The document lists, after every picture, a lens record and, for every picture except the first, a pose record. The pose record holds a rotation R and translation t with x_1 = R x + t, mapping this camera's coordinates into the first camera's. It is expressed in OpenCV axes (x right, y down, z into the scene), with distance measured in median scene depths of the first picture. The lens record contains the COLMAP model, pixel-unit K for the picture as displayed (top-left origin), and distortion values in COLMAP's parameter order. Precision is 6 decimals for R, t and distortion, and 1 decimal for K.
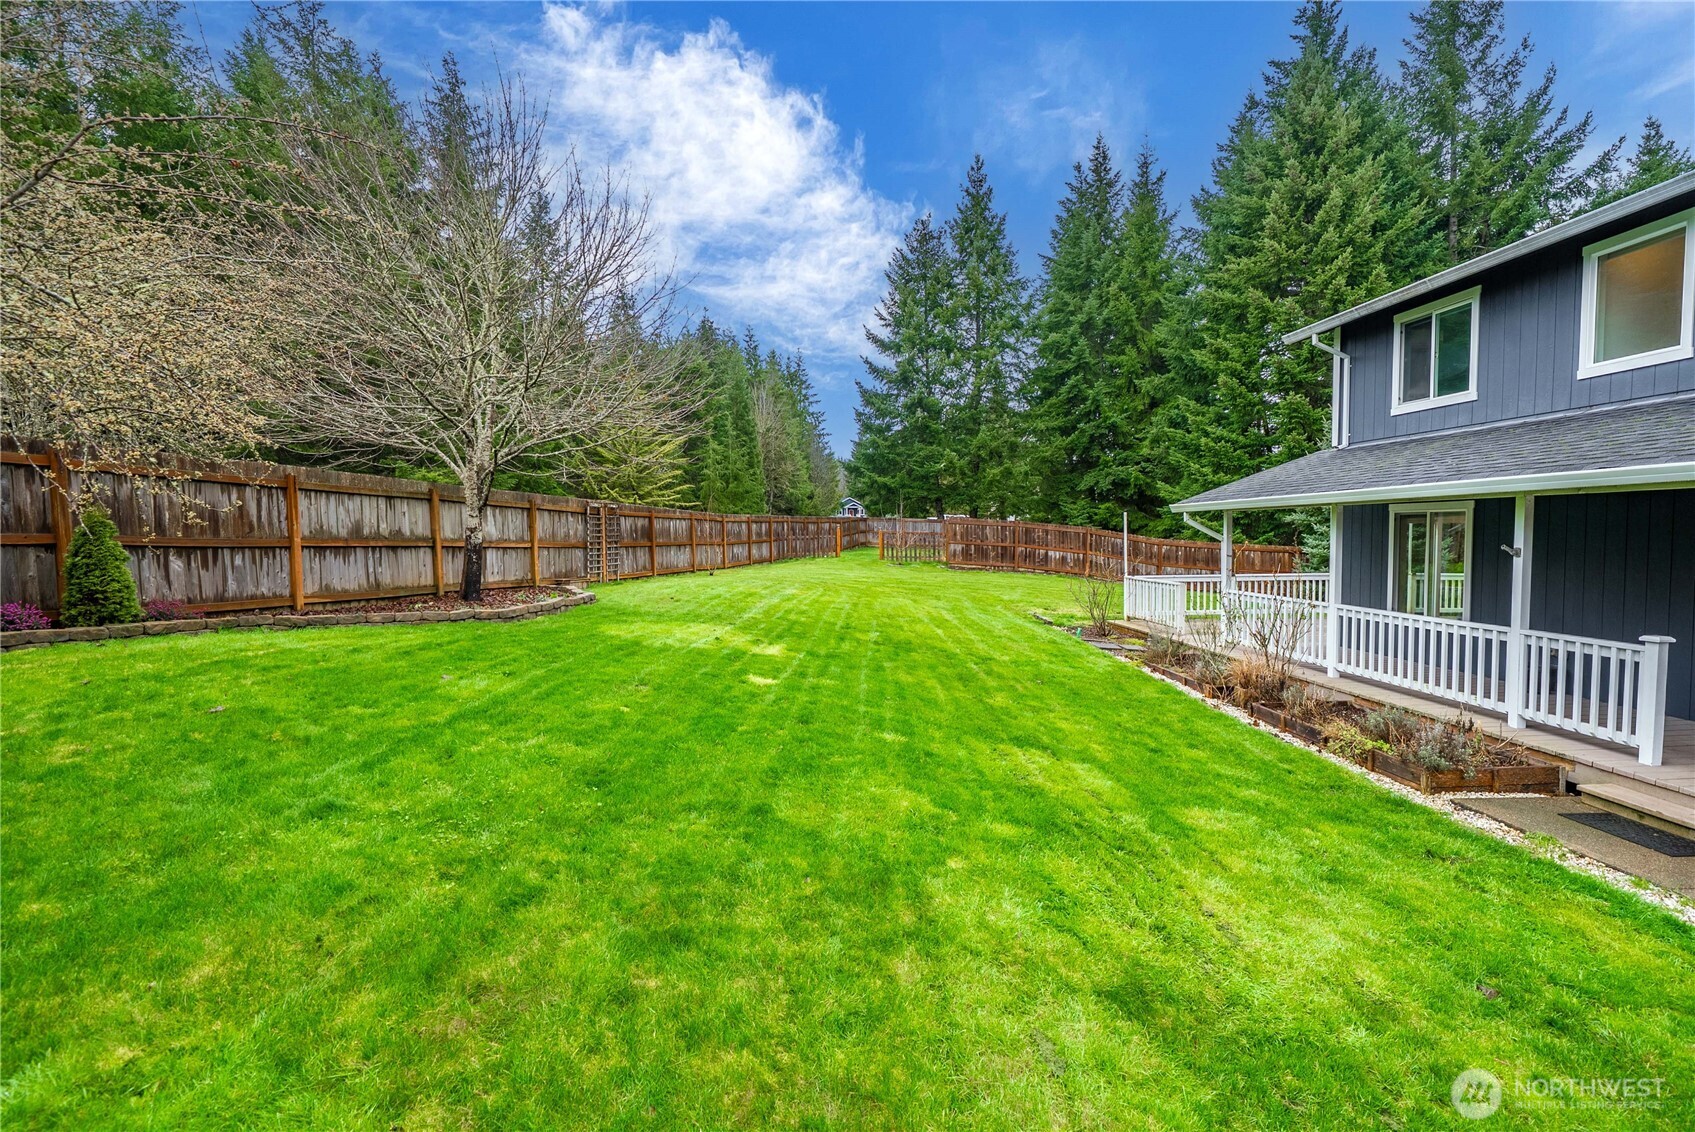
lens RADIAL K [[755.4, 0, 847.5], [0, 755.4, 566.0], [0, 0, 1]] dist [0.012550, -0.009541]
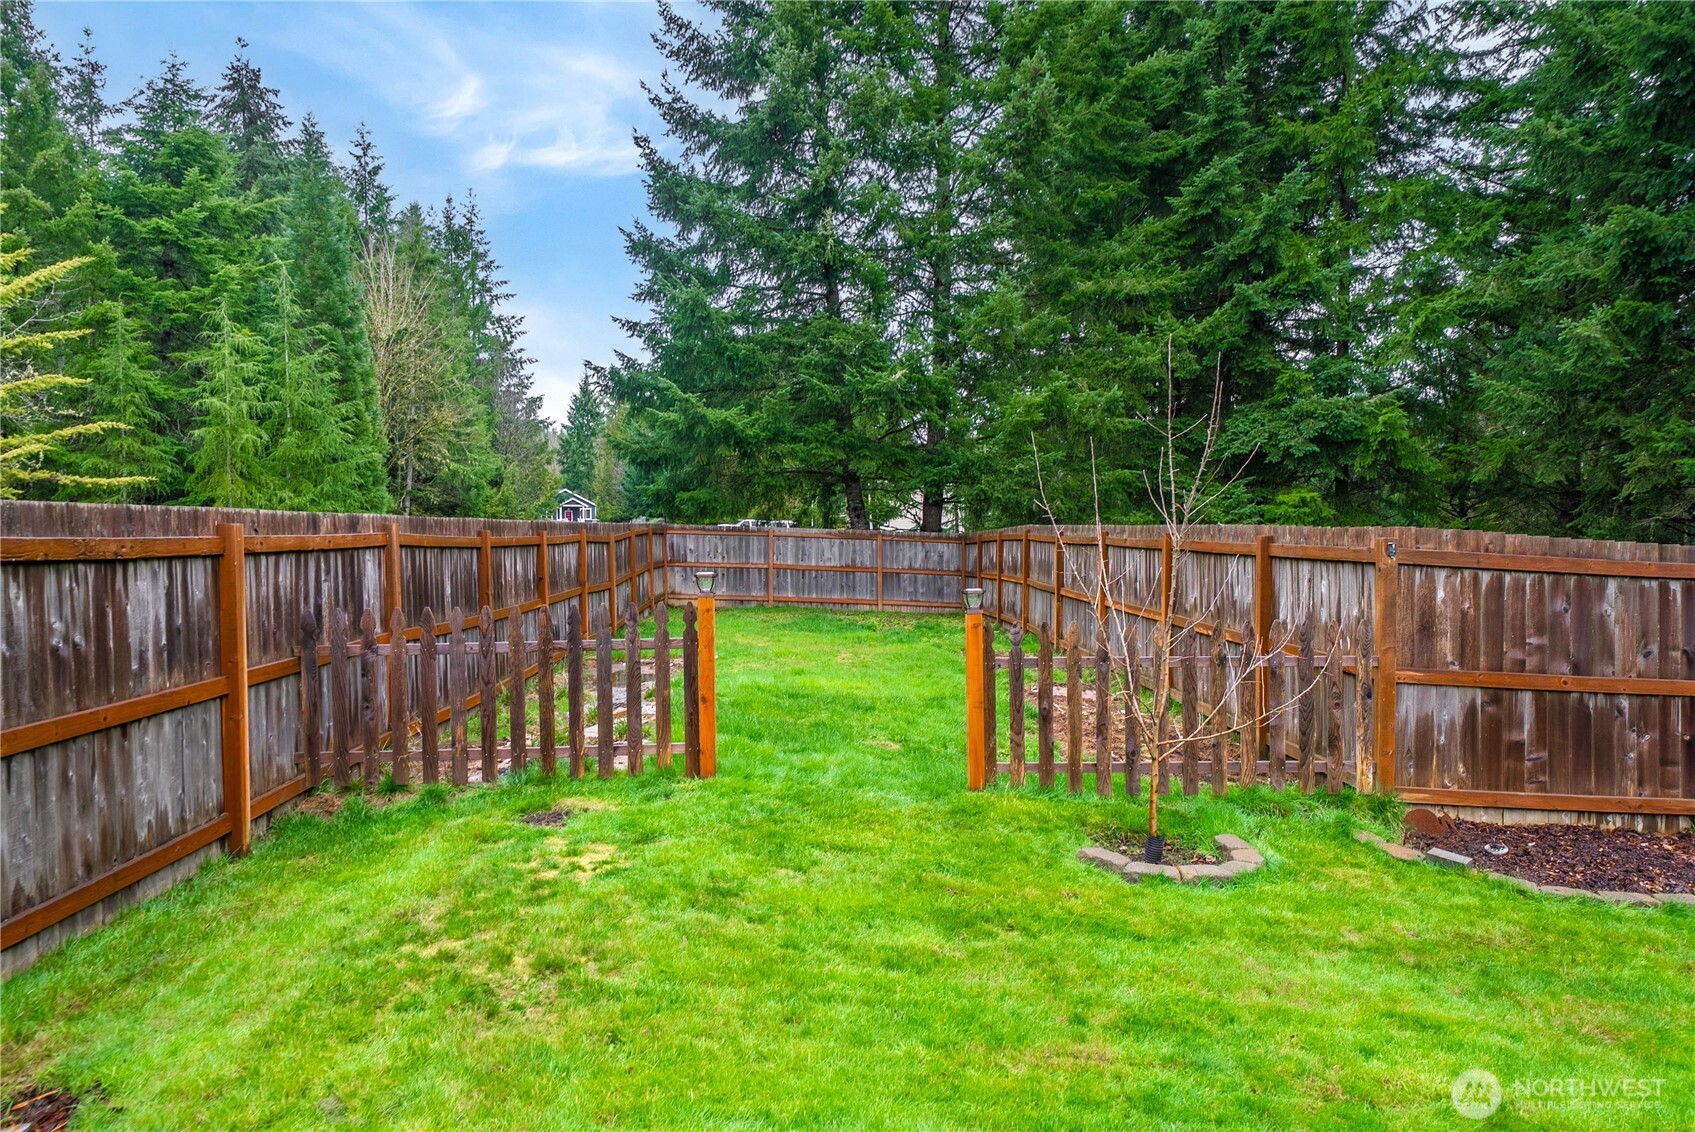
lens RADIAL K [[1119.1, 0, 847.5], [0, 1119.1, 566.0], [0, 0, 1]] dist [0.001227, 0.000873]
pose [[0.966783, -0.005464, 0.255542, -0.047407], [0.012199, 0.999618, -0.024780, -0.052504], [-0.255309, 0.027074, 0.966480, 0.803695]]
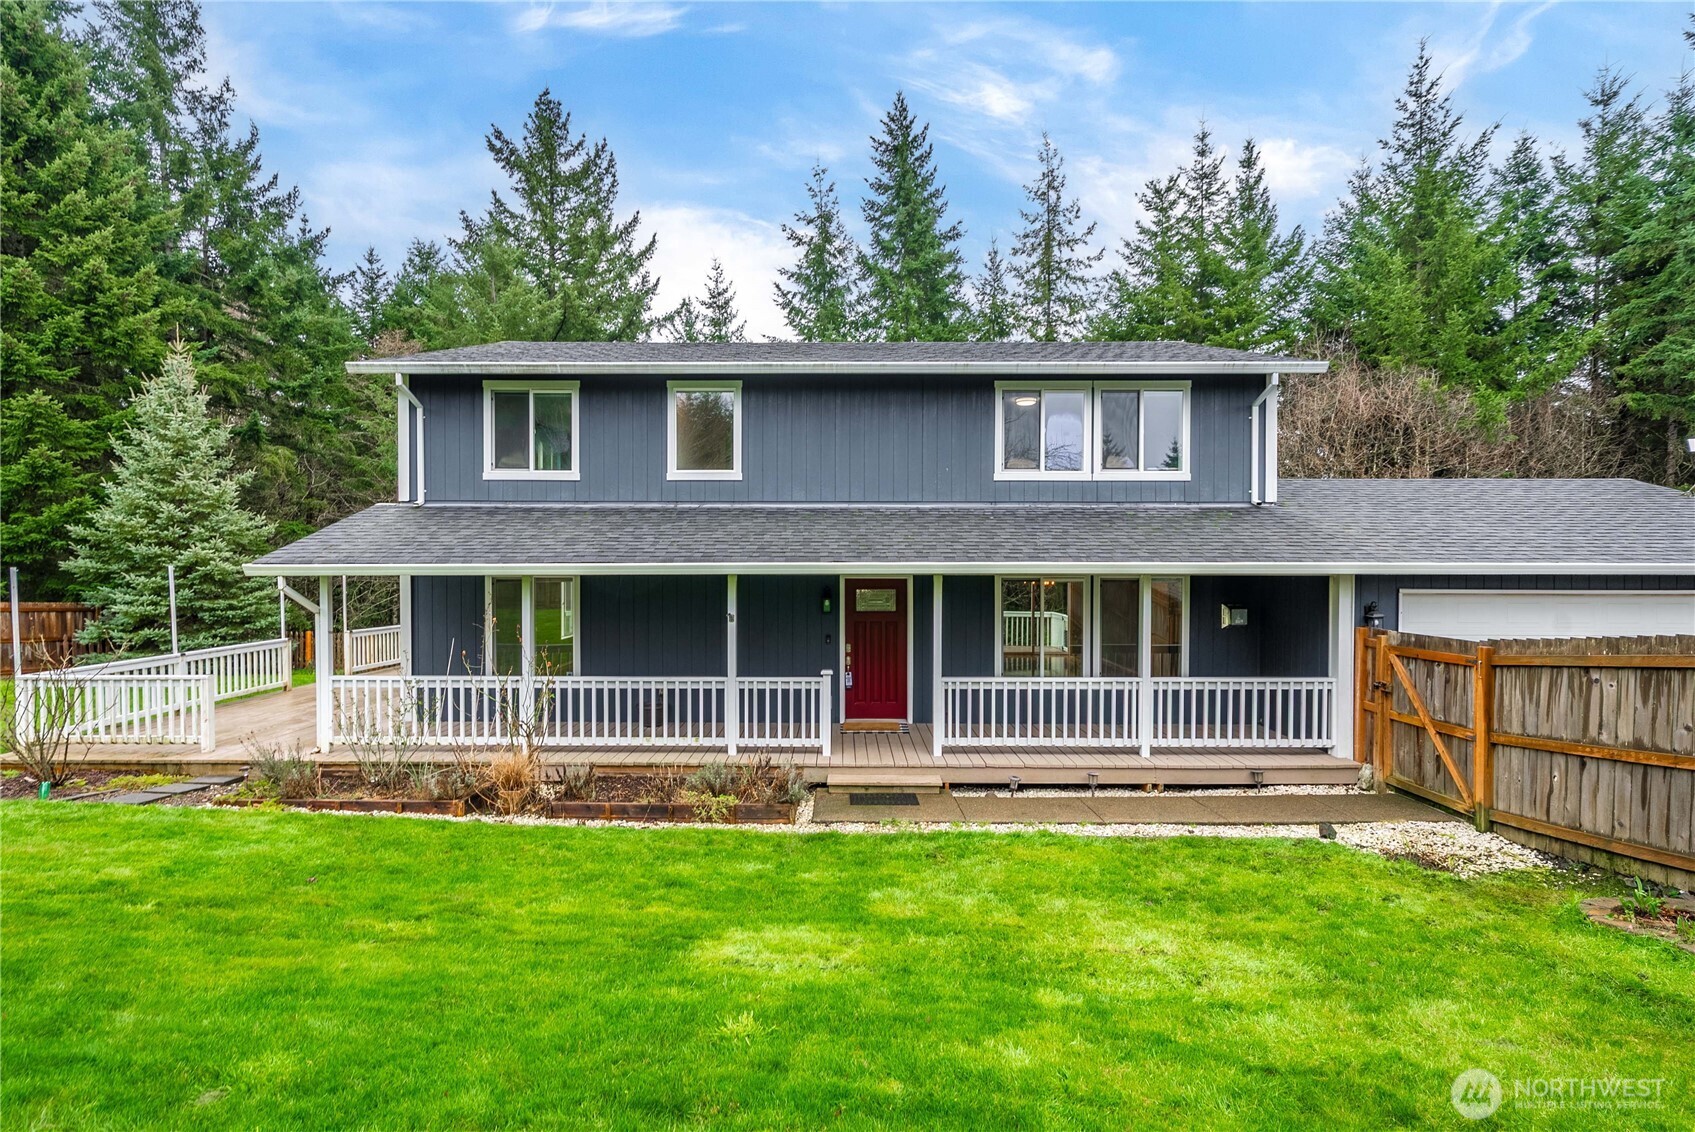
lens RADIAL K [[788.7, 0, 847.5], [0, 788.7, 566.0], [0, 0, 1]] dist [0.003904, 0.001313]
pose [[0.083938, 0.000371, 0.996471, -0.100659], [0.045428, 0.998959, -0.004198, -0.021334], [-0.995435, 0.045620, 0.083833, 0.160146]]
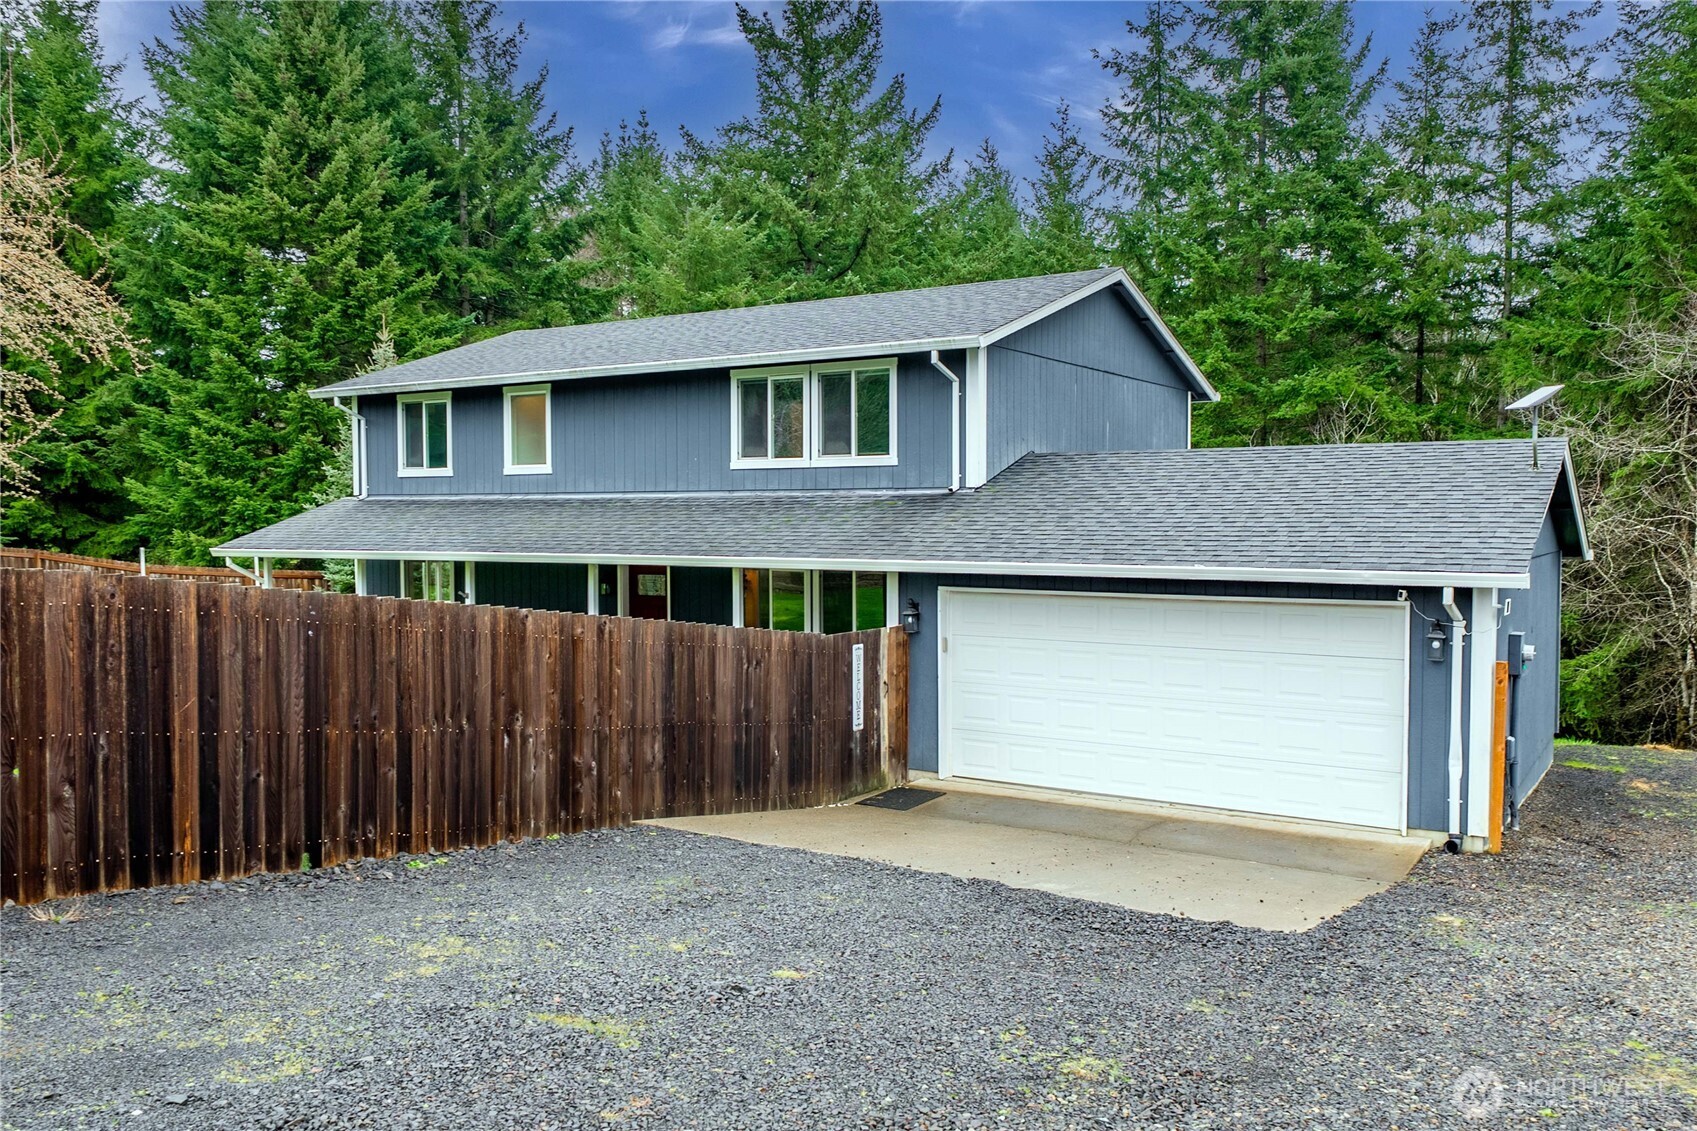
lens RADIAL K [[1255.4, 0, 848.5], [0, 1255.4, 565.5], [0, 0, 1]] dist [-0.004296, 0.028079]
pose [[0.584041, -0.023390, 0.811387, -0.173699], [0.034592, 0.999394, 0.003910, -0.015053], [-0.810987, 0.025784, 0.584496, -0.265243]]
